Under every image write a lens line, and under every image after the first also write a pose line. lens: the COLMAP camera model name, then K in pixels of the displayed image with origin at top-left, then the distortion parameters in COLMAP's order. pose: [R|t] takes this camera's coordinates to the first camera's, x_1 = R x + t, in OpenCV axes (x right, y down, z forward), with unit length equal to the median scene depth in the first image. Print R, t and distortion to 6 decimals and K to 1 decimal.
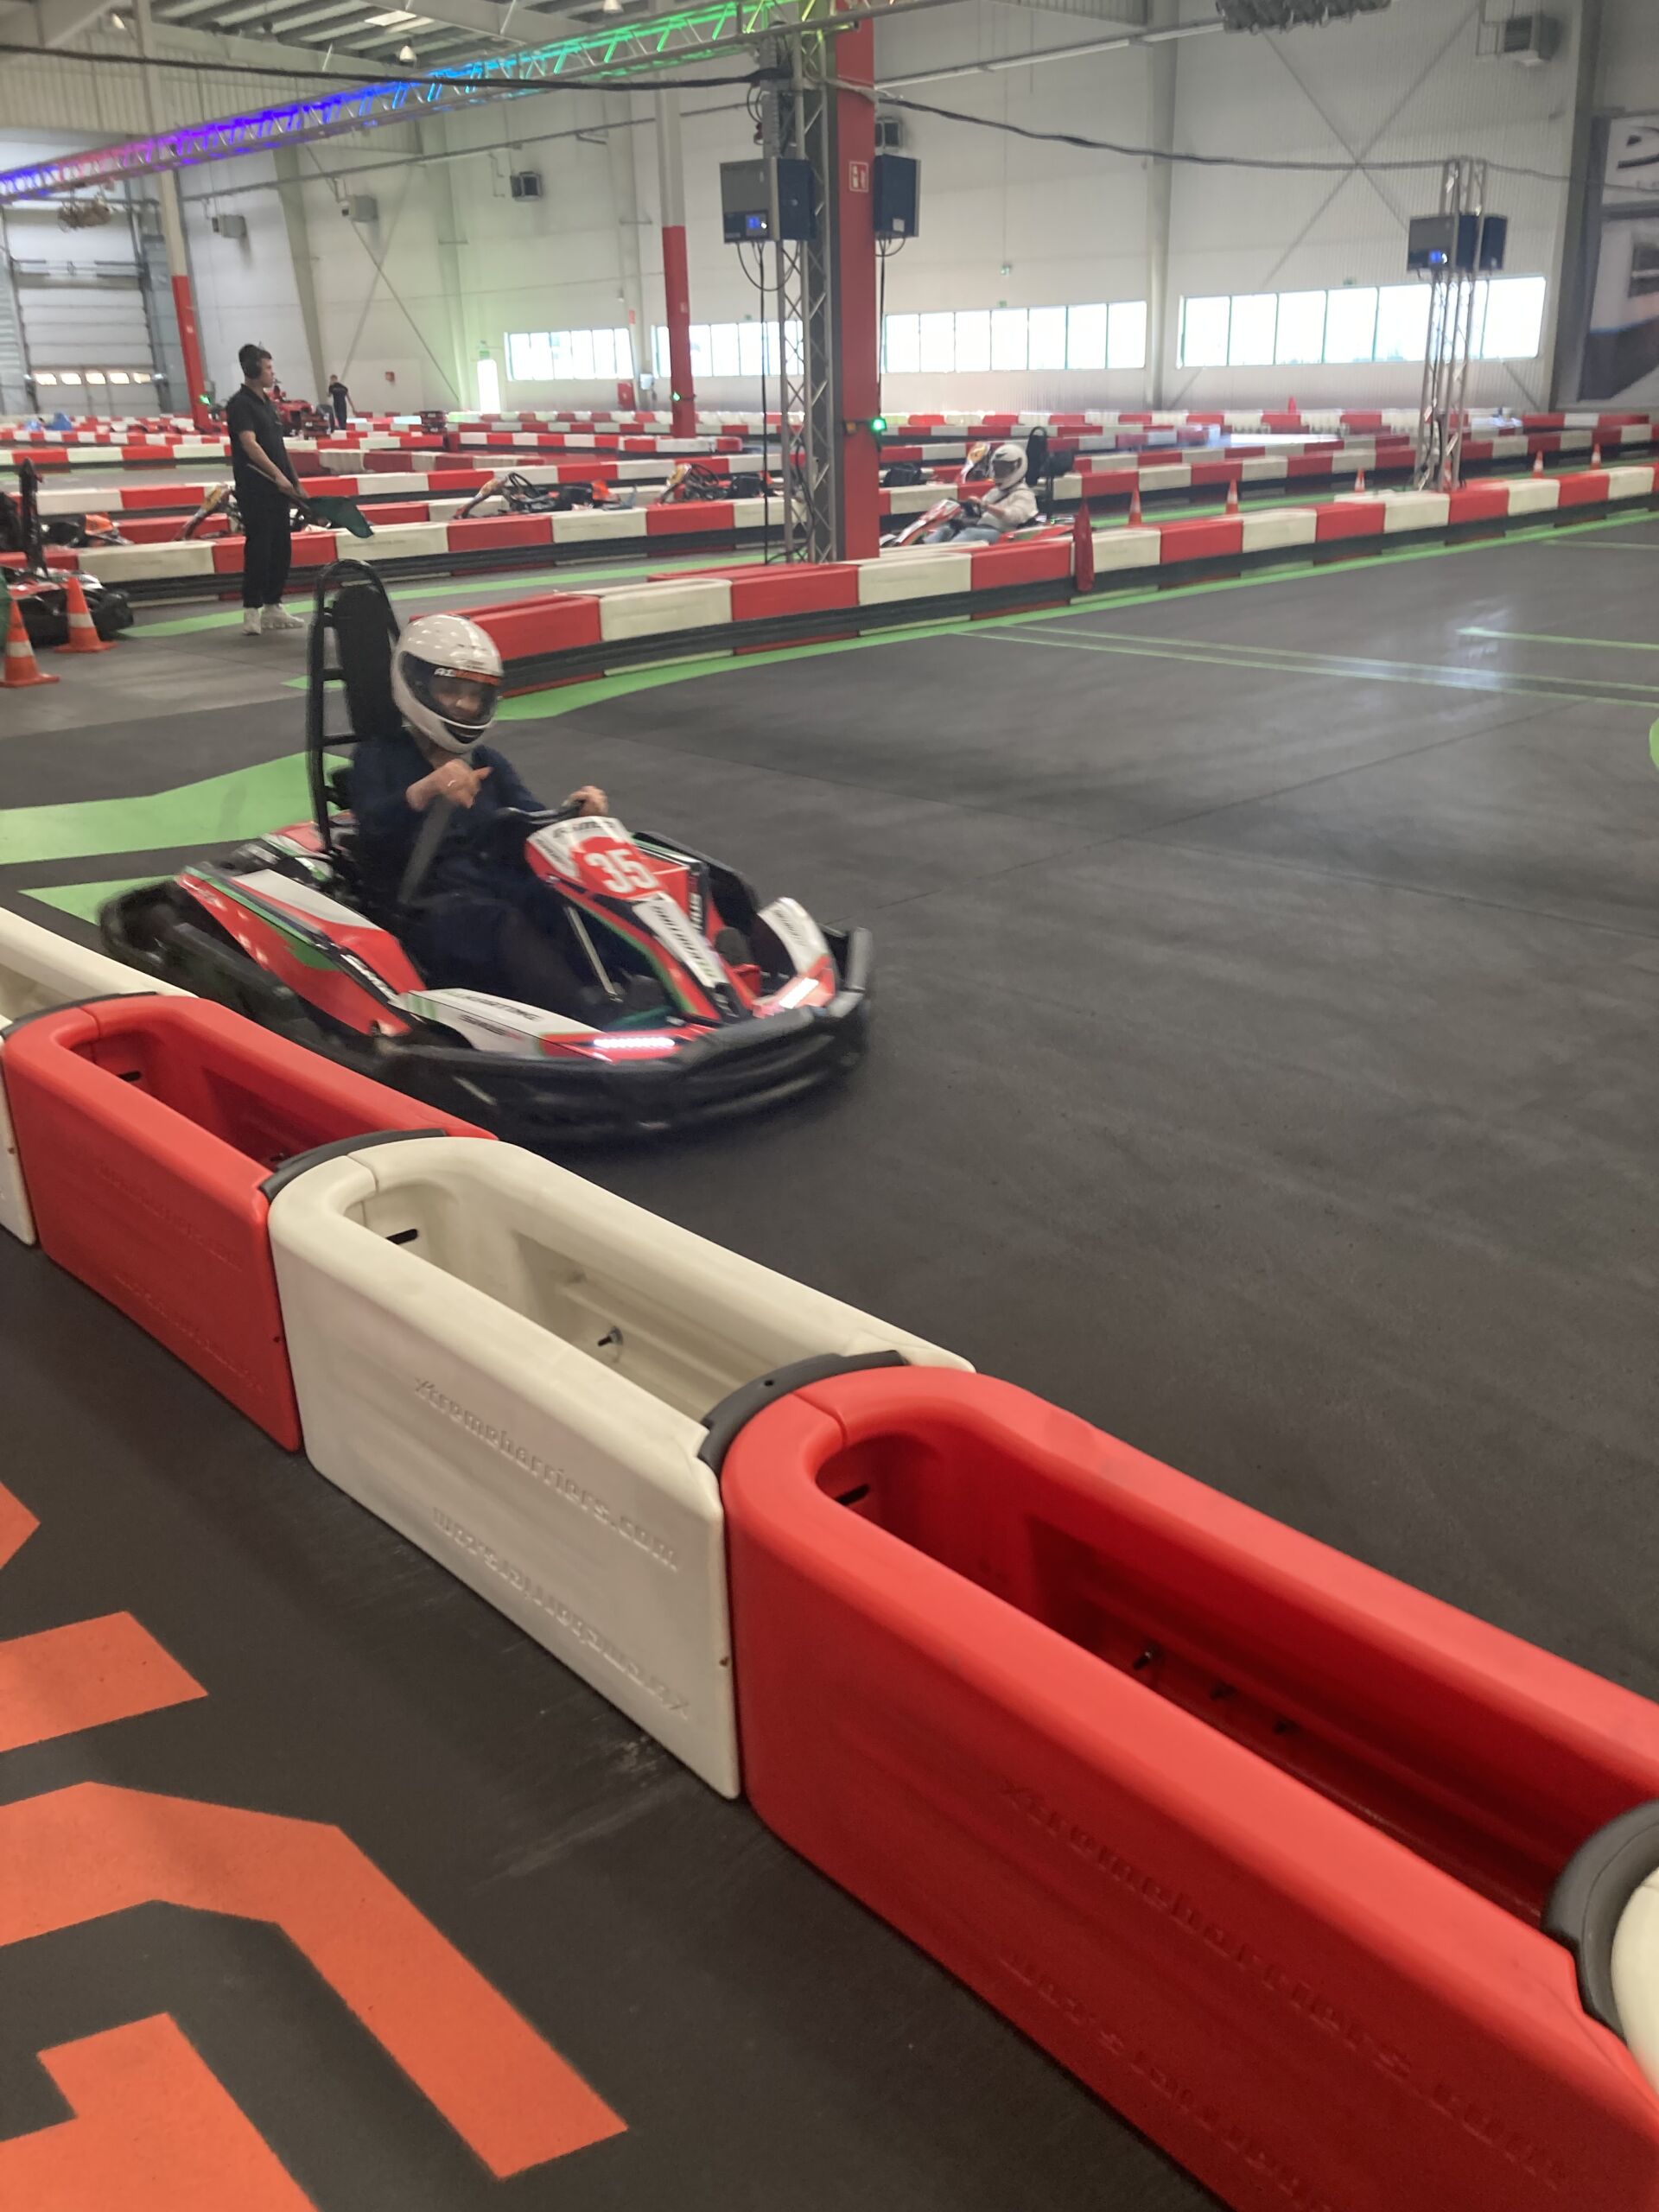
lens RADIAL K [[1824.5, 0, 829.5], [0, 1824.5, 1106.0], [0, 0, 1]] dist [0.077706, -0.056491]
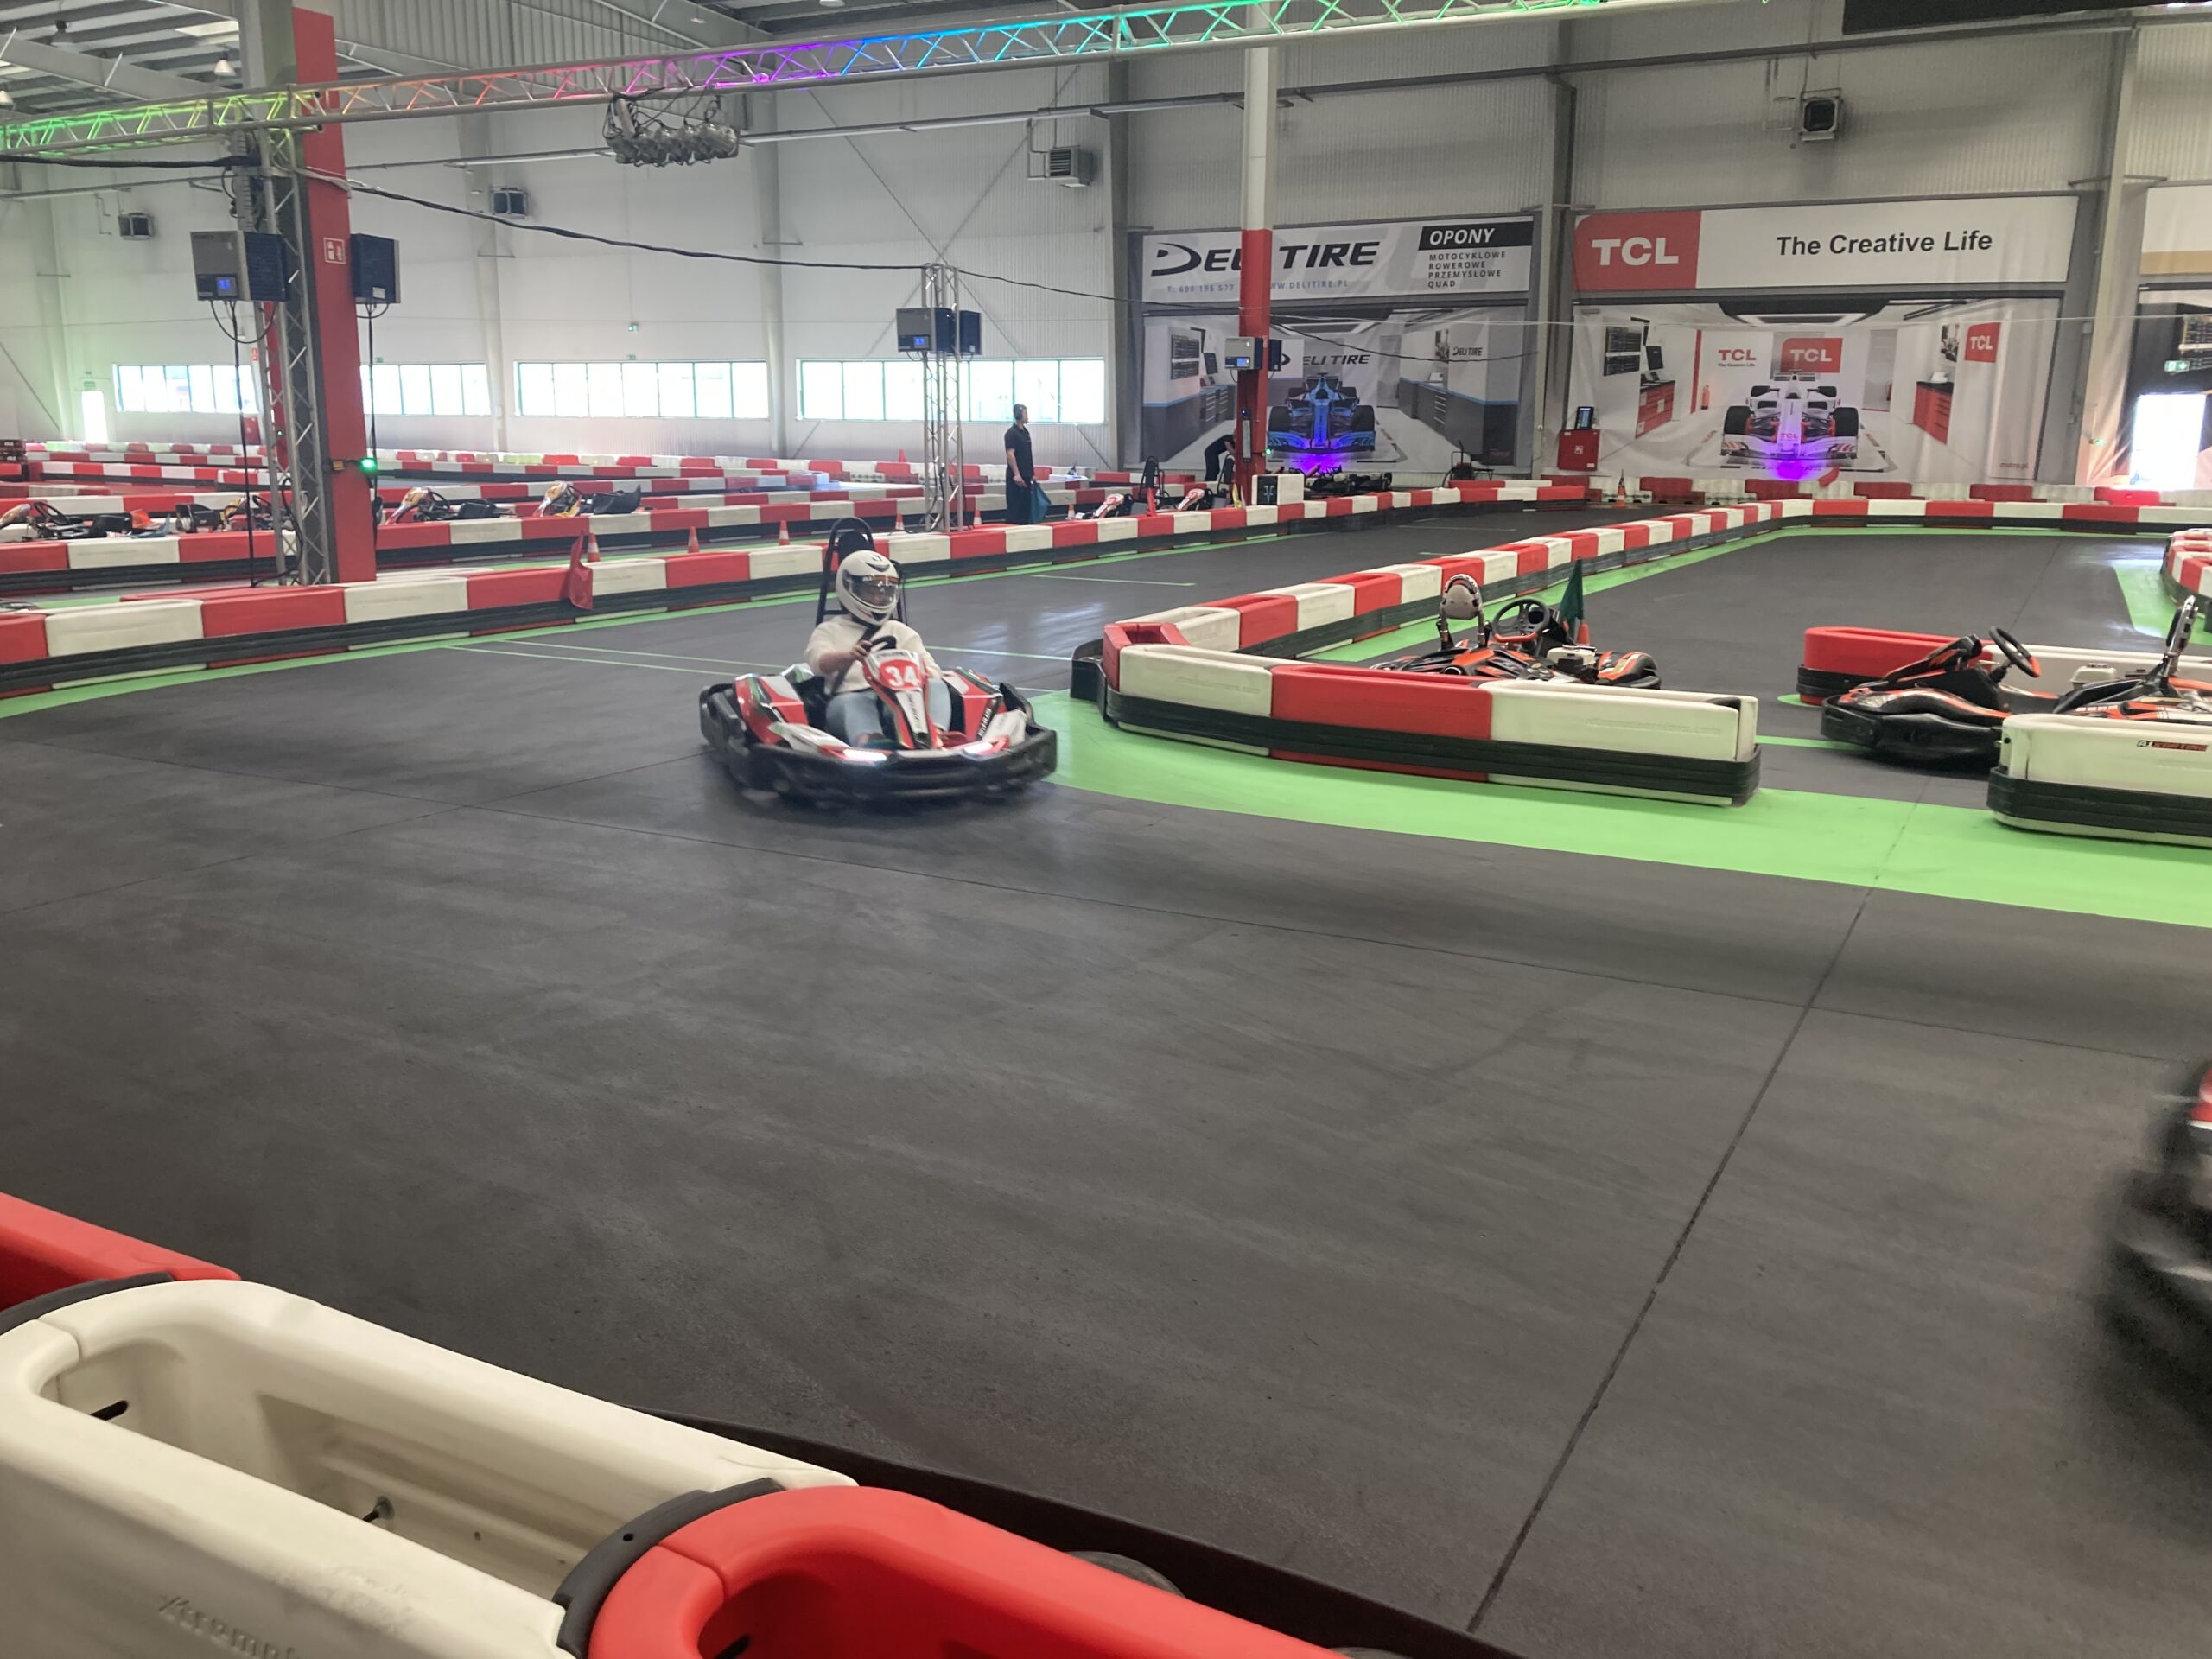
lens RADIAL K [[1856.2, 0, 1097.2], [0, 1856.2, 798.8], [0, 0, 1]] dist [0.088642, -0.107892]
pose [[0.956473, -0.034760, 0.289743, 0.080954], [0.085793, 0.982498, -0.165342, 0.030524], [-0.278924, 0.183003, 0.942715, -0.087720]]
